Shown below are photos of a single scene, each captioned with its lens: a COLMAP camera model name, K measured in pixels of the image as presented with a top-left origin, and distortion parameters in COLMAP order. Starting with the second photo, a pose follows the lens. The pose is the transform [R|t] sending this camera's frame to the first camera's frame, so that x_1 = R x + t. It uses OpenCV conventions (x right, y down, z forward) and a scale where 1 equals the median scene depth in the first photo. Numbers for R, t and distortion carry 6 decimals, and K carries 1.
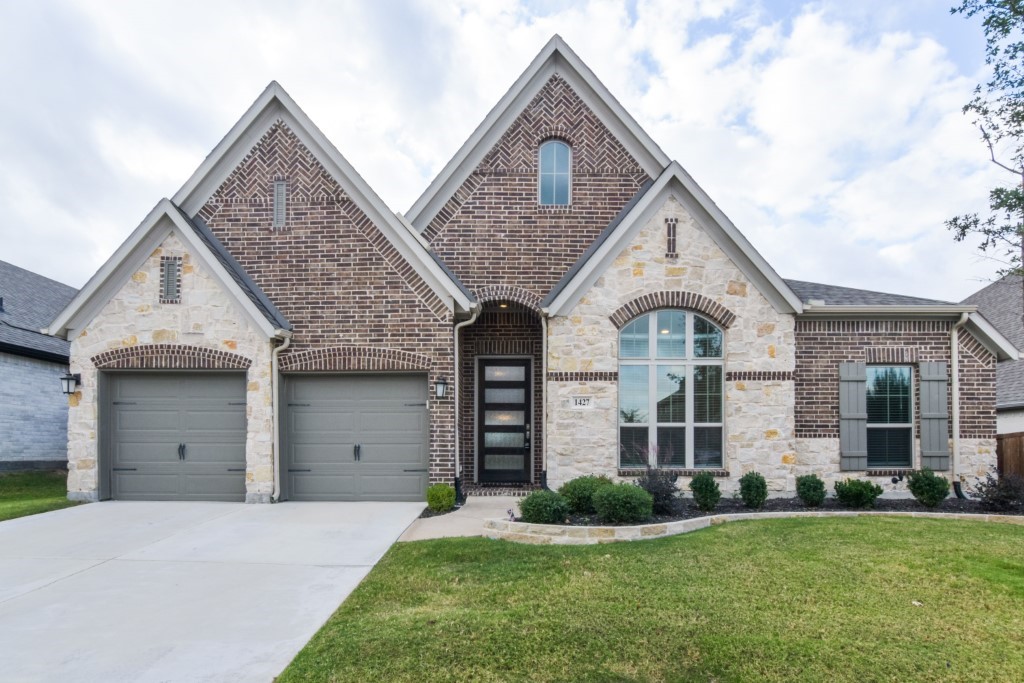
lens RADIAL K [[500.5, 0, 505.6], [0, 500.5, 344.3], [0, 0, 1]] dist [-0.007669, 0.006565]
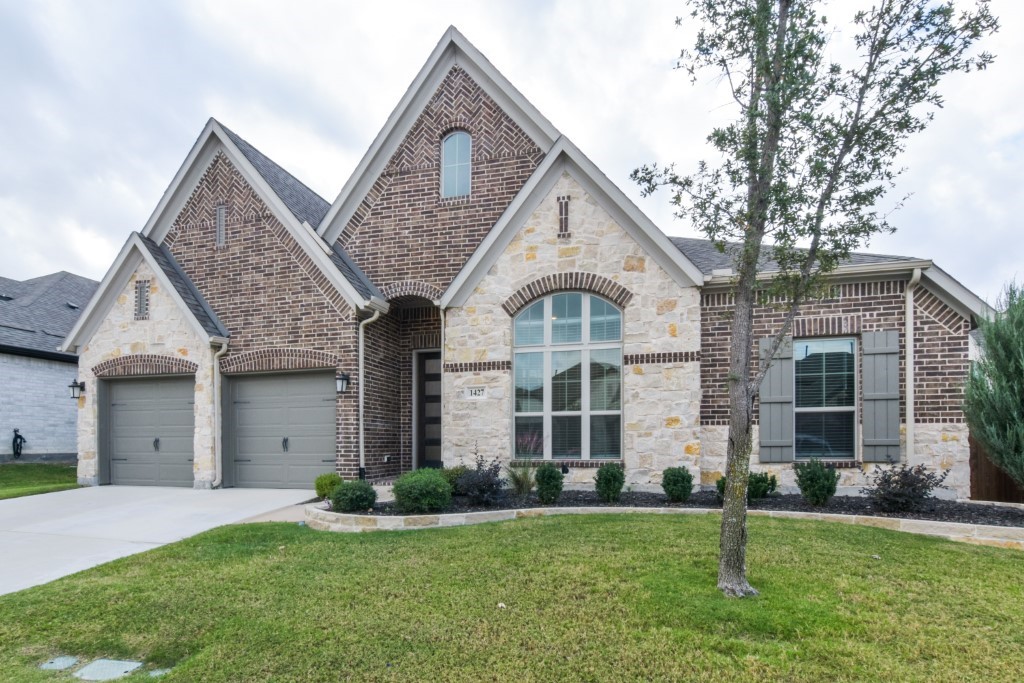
lens RADIAL K [[500.5, 0, 507.1], [0, 500.5, 340.0], [0, 0, 1]] dist [-0.007669, 0.006565]
pose [[0.970398, -0.054649, -0.235246, 0.448394], [0.056594, 0.998396, 0.001520, 0.013465], [0.234785, -0.014788, 0.971935, 0.050851]]
